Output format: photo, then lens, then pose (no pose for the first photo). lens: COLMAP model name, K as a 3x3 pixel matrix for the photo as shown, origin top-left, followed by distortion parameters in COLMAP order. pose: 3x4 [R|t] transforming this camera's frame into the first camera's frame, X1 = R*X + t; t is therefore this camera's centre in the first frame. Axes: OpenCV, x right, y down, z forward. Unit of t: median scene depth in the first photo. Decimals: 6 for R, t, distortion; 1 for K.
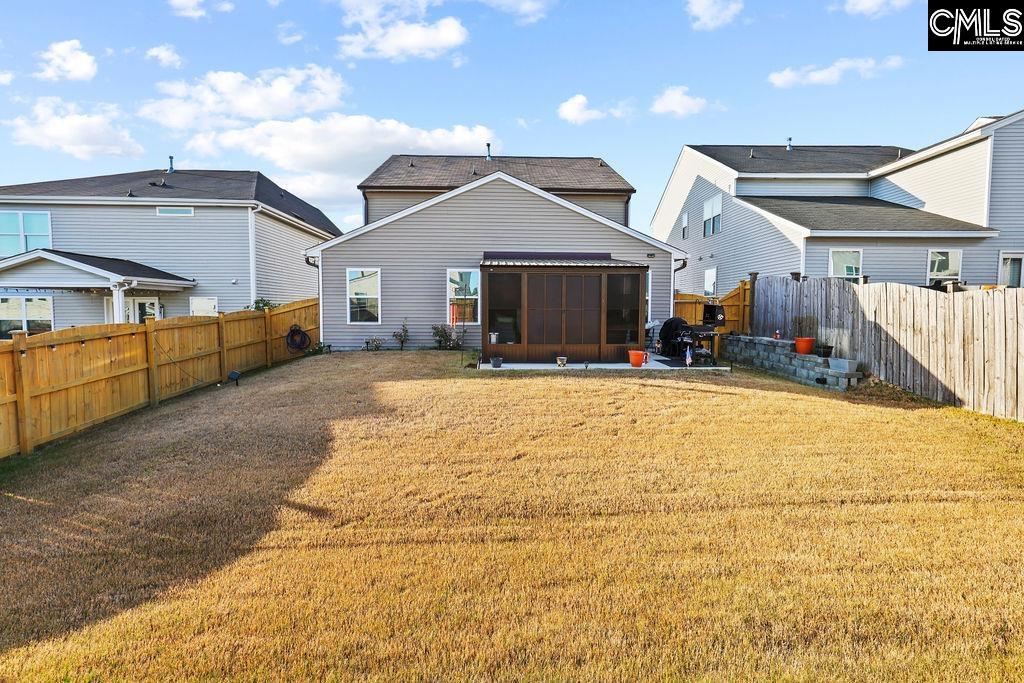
lens RADIAL K [[480.7, 0, 513.2], [0, 480.7, 349.4], [0, 0, 1]] dist [-0.001561, -0.000051]
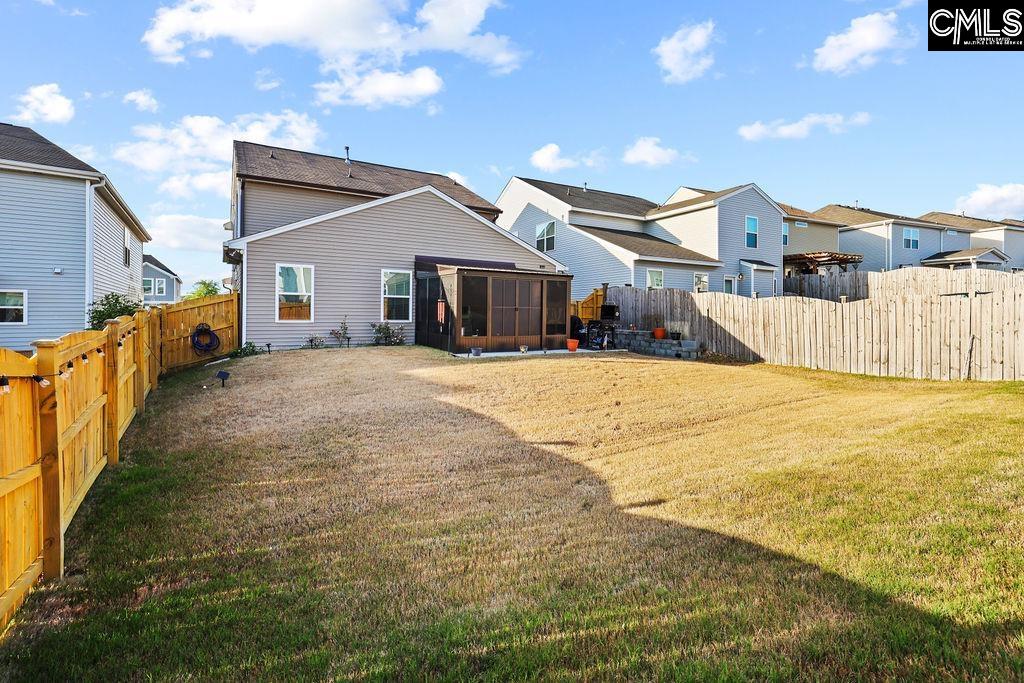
lens RADIAL K [[491.3, 0, 515.7], [0, 491.3, 316.7], [0, 0, 1]] dist [0.001160, 0.000319]
pose [[0.864042, 0.000743, 0.503420, -0.438423], [0.039068, 0.996884, -0.068526, 0.021796], [-0.501902, 0.078877, 0.861320, -0.069423]]
